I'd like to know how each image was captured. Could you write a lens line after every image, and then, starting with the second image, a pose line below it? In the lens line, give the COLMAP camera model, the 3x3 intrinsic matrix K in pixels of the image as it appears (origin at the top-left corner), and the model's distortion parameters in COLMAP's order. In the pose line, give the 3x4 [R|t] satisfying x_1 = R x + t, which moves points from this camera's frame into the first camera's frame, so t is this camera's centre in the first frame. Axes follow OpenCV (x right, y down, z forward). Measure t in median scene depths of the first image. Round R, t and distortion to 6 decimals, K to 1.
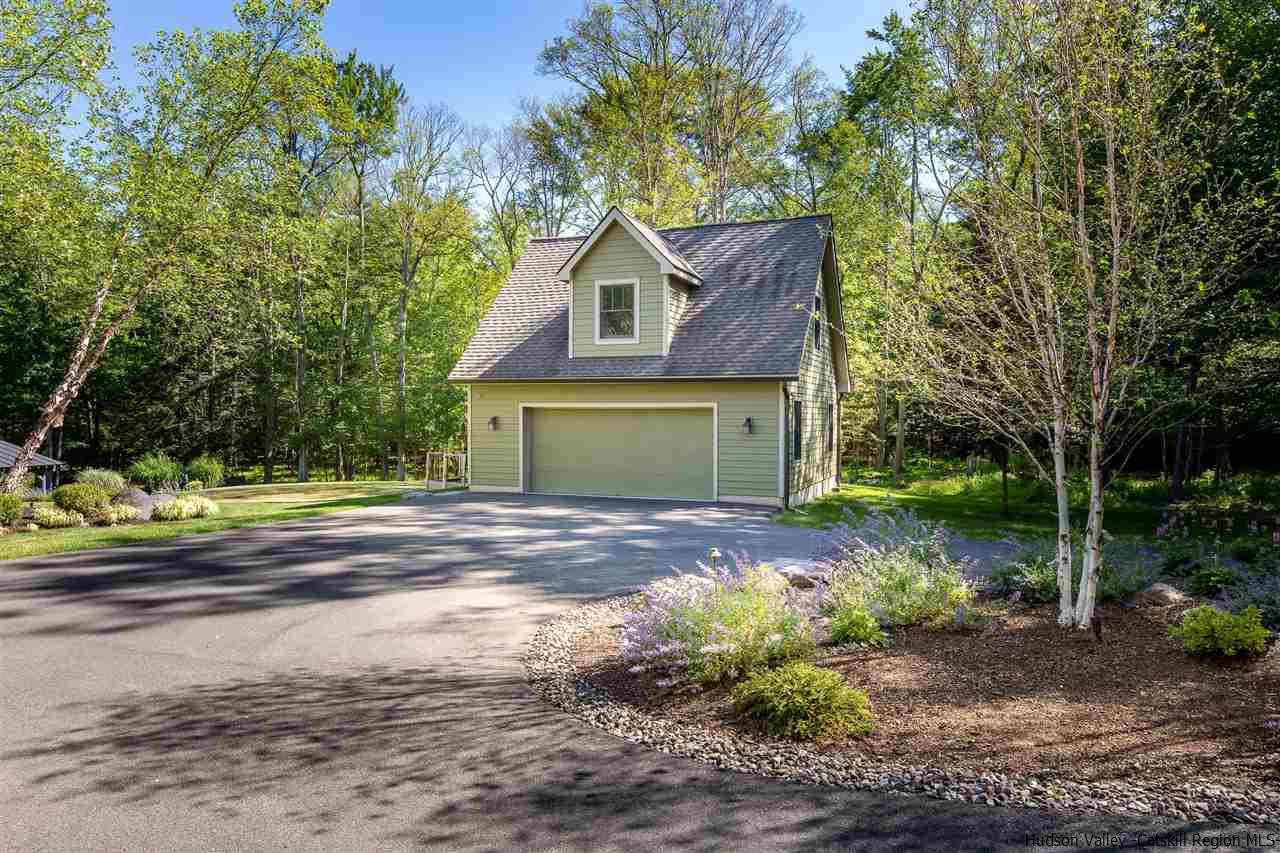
lens RADIAL K [[848.7, 0, 640.0], [0, 848.7, 426.5], [0, 0, 1]] dist [-0.001813, -0.000237]
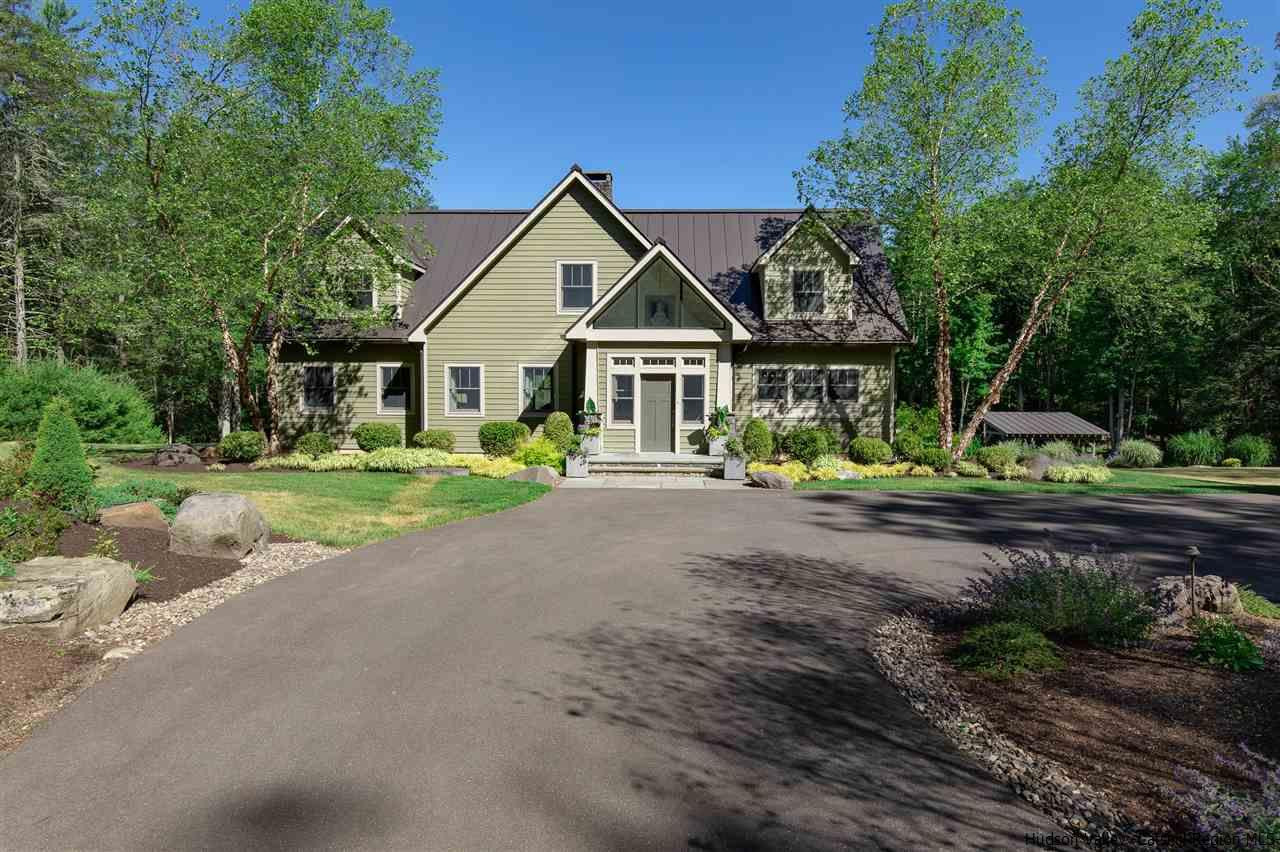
lens RADIAL K [[848.7, 0, 640.0], [0, 848.7, 426.0], [0, 0, 1]] dist [-0.001813, -0.000237]
pose [[0.317436, 0.047527, -0.947088, 0.409230], [-0.015984, 0.998870, 0.044768, -0.015464], [0.948145, 0.000927, 0.317837, 0.044623]]
